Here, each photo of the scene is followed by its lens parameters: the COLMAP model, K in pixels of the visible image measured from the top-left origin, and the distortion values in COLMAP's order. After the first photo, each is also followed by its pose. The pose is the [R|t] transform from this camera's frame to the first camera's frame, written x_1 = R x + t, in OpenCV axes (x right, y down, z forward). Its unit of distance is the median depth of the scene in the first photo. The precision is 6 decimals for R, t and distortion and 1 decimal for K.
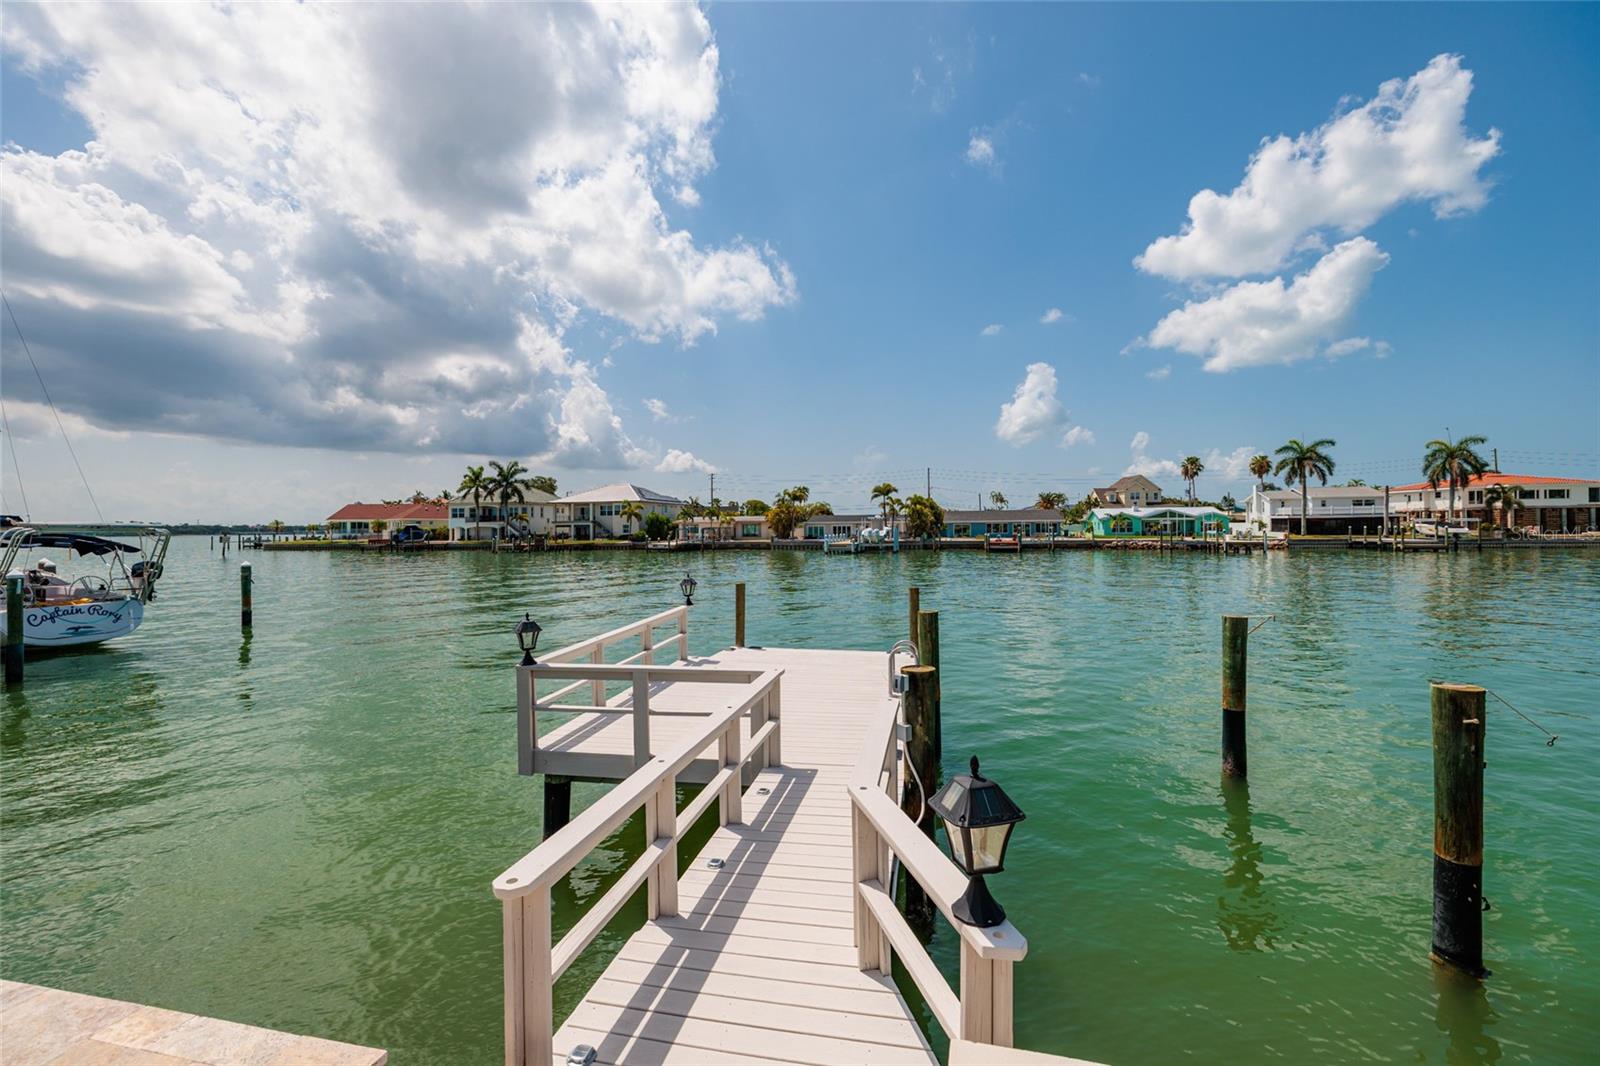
lens RADIAL K [[667.2, 0, 805.7], [0, 667.2, 528.9], [0, 0, 1]] dist [0.001010, -0.000283]
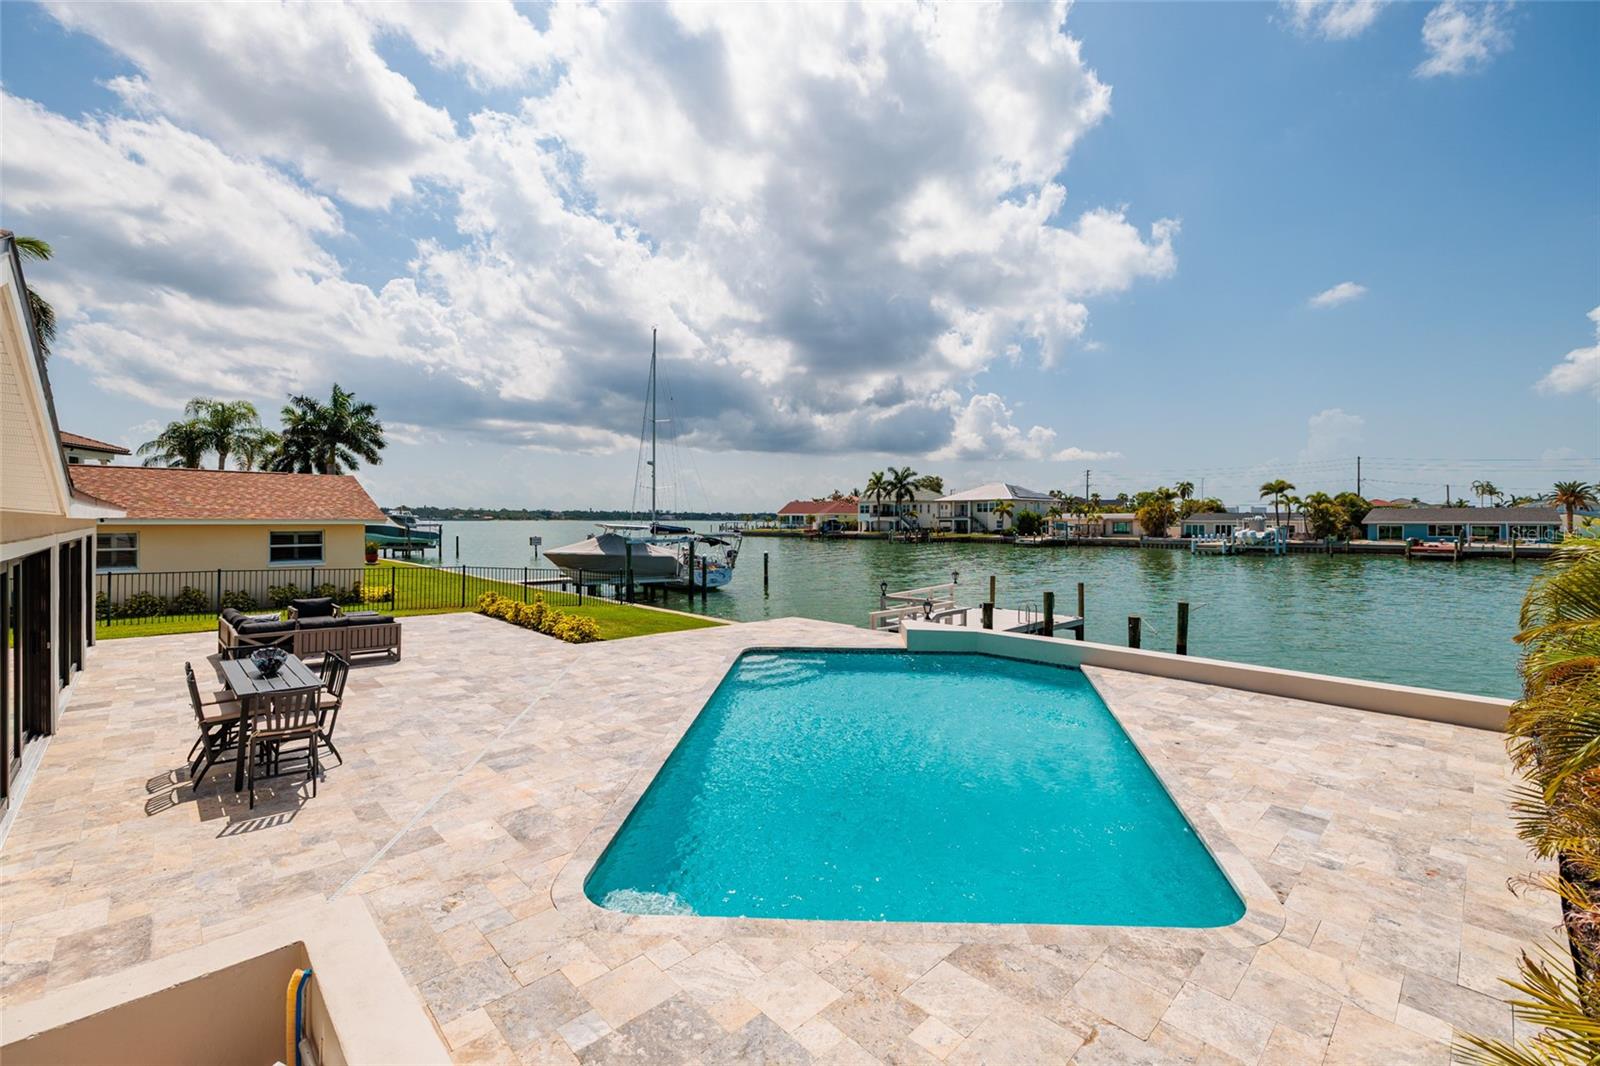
lens RADIAL K [[675.7, 0, 797.1], [0, 675.7, 513.9], [0, 0, 1]] dist [0.000540, -0.000106]
pose [[0.836608, 0.005726, -0.547772, 0.068766], [-0.008568, 0.999960, -0.002633, -0.012039], [0.547735, 0.006896, 0.836624, -0.133013]]
